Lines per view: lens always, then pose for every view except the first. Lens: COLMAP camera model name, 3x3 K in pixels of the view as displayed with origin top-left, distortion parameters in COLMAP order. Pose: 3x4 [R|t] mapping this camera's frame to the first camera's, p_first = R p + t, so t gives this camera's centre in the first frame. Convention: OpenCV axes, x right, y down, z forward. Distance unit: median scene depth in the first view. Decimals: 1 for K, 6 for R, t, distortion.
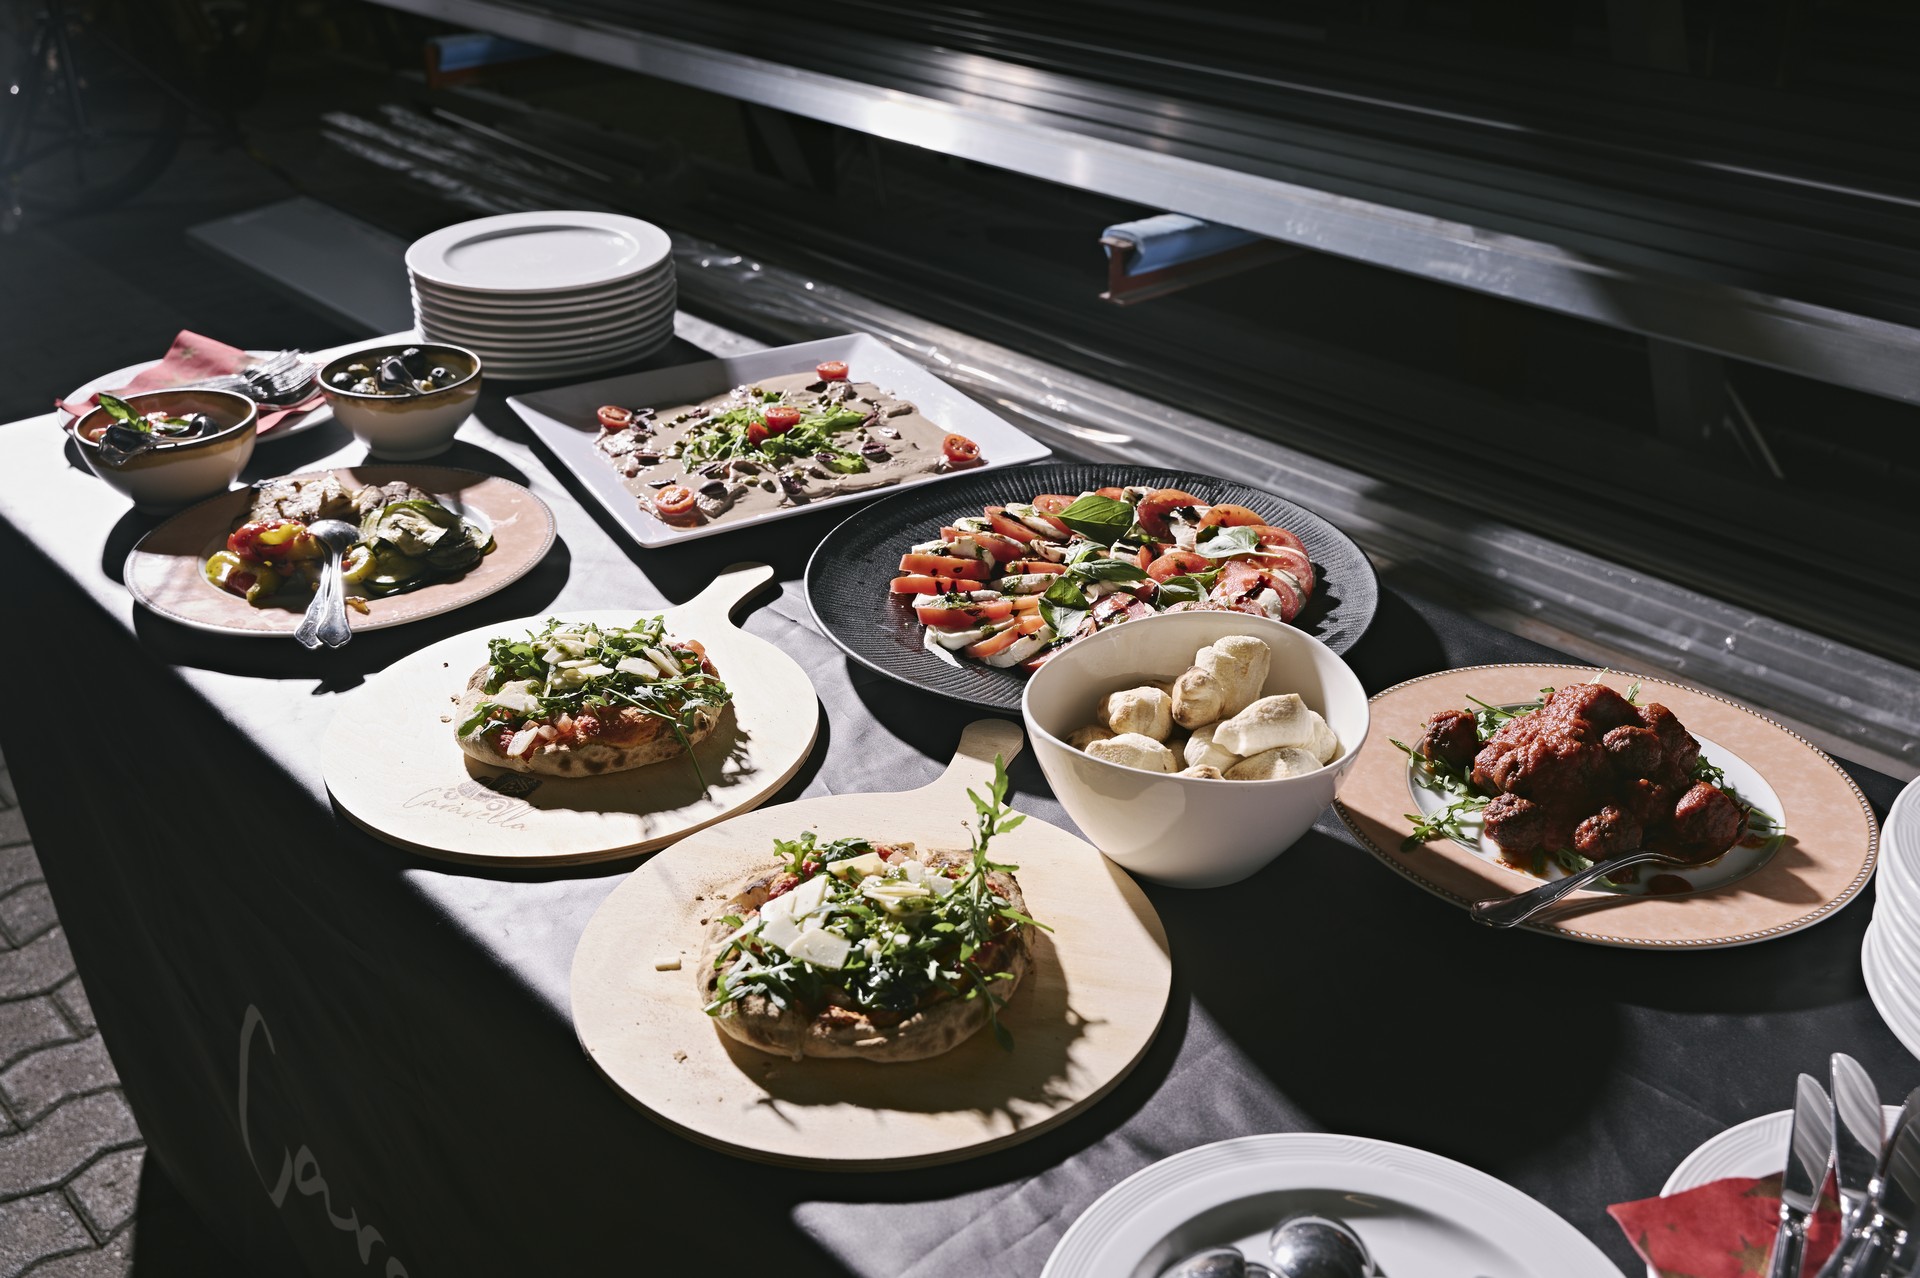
lens RADIAL K [[1886.2, 0, 957.9], [0, 1886.2, 635.3], [0, 0, 1]] dist [-0.003107, 0.000000]
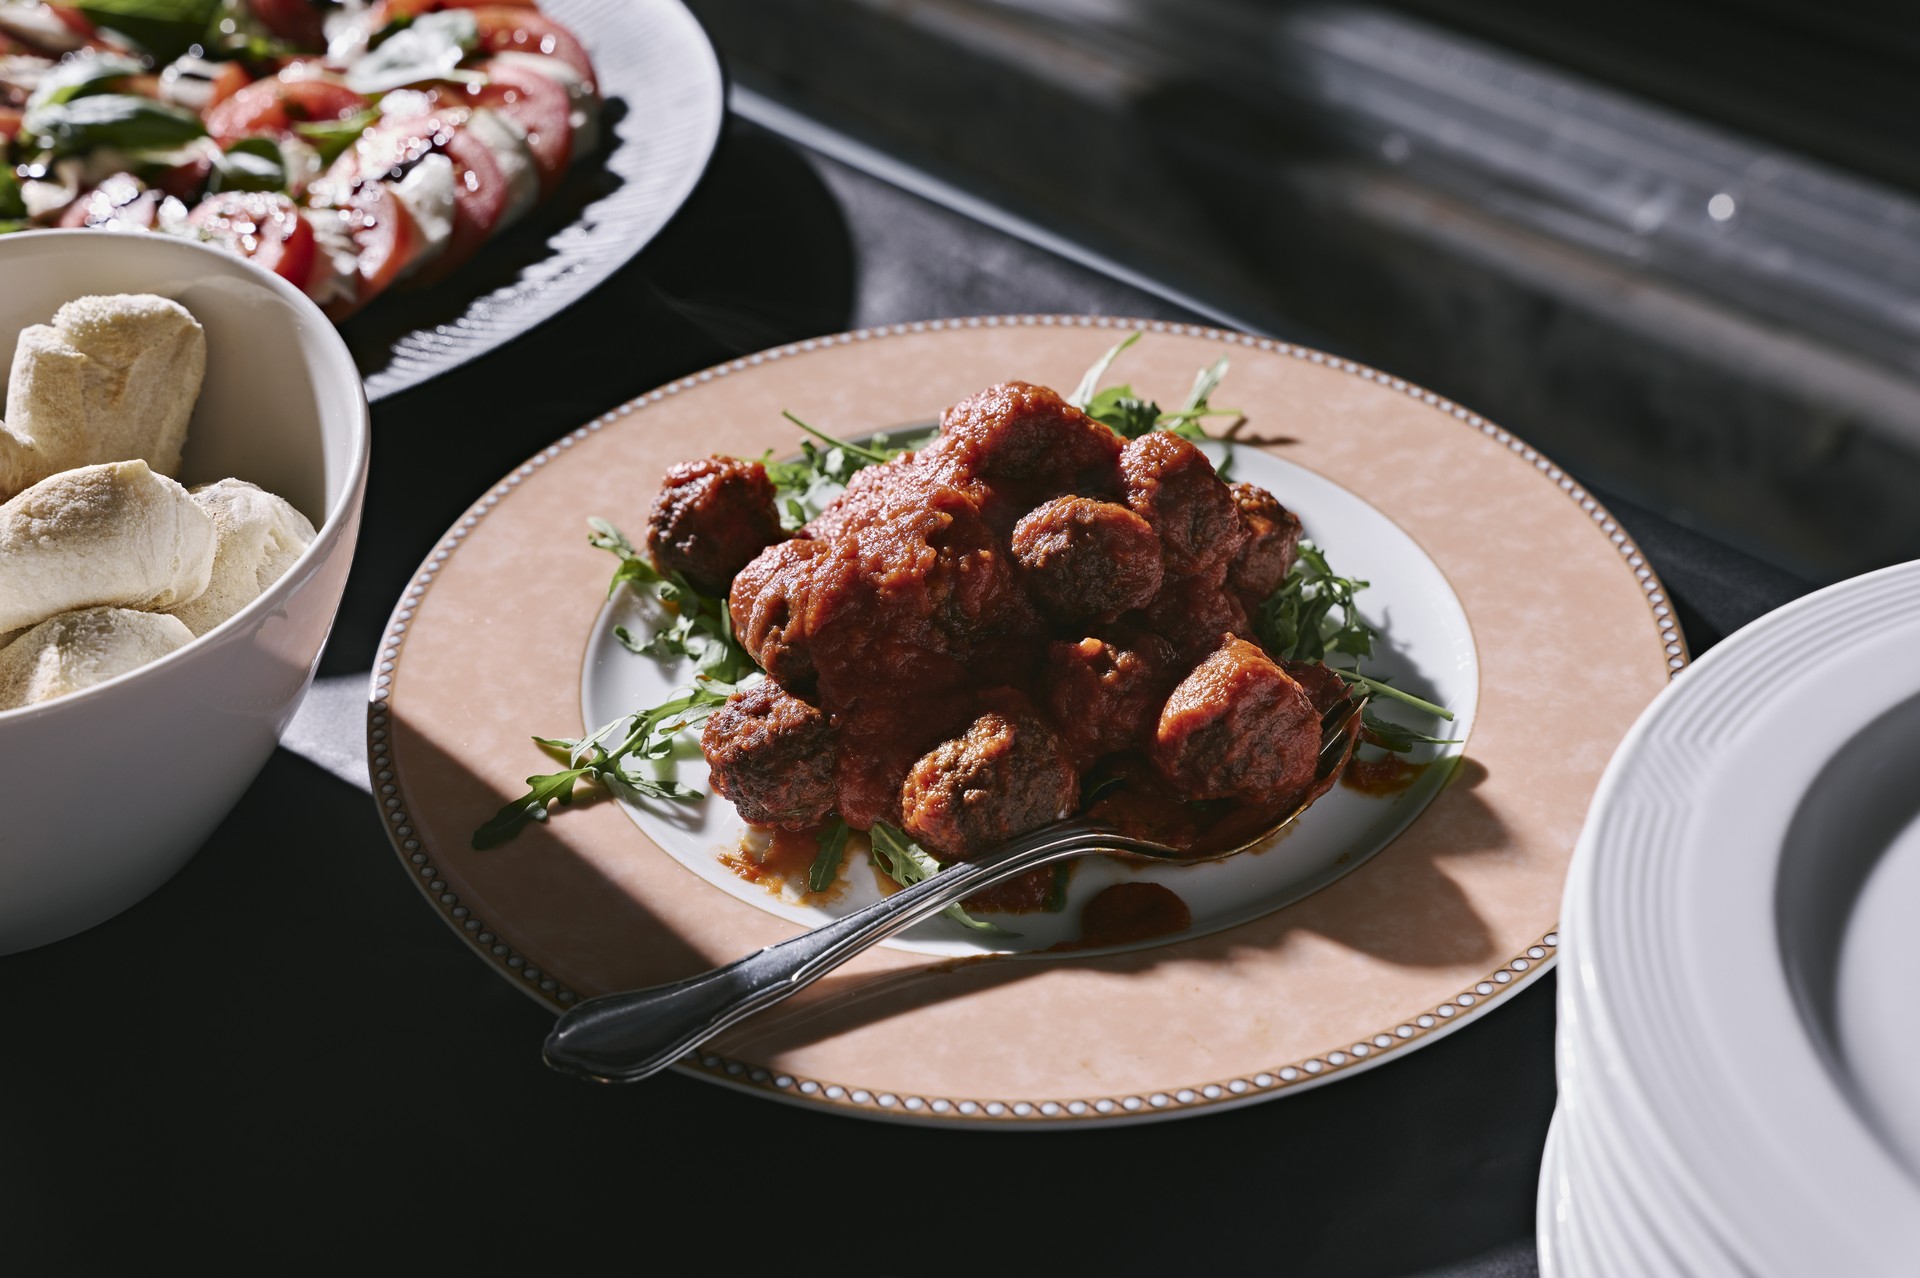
lens RADIAL K [[2706.8, 0, 960.9], [0, 2706.8, 641.9], [0, 0, 1]] dist [0.014787, 0.000000]
pose [[0.998635, -0.039507, 0.034160, 0.311567], [0.033419, 0.985998, 0.163376, -0.015441], [-0.040137, -0.162011, 0.985972, 0.438180]]
